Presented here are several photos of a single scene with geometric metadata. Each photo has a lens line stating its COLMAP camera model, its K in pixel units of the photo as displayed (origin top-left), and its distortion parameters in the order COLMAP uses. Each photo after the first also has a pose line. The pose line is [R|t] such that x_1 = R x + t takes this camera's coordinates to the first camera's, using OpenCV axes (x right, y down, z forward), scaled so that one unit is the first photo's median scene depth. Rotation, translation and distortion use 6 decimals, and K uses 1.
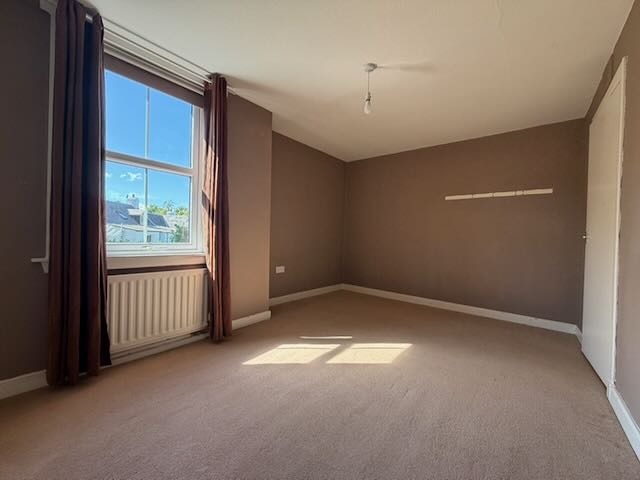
lens RADIAL K [[256.7, 0, 317.4], [0, 256.7, 239.4], [0, 0, 1]] dist [0.001560, 0.000036]
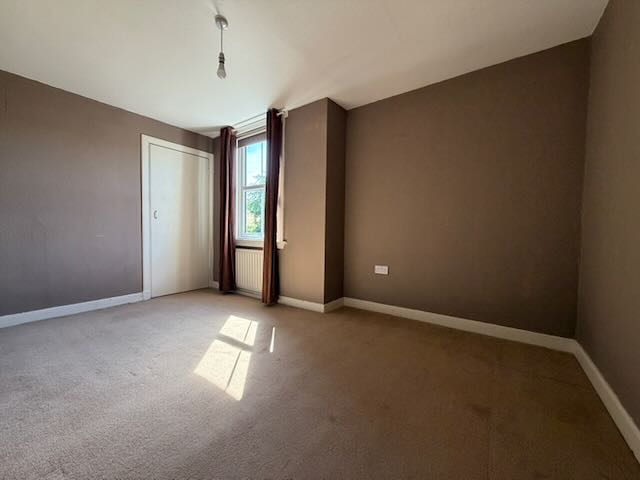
lens RADIAL K [[256.7, 0, 317.4], [0, 256.7, 239.4], [0, 0, 1]] dist [0.001560, 0.000036]
pose [[0.069884, 0.009621, -0.997509, 1.053357], [-0.017087, 0.999818, 0.008446, 0.033406], [0.997409, 0.016454, 0.070036, 1.234036]]
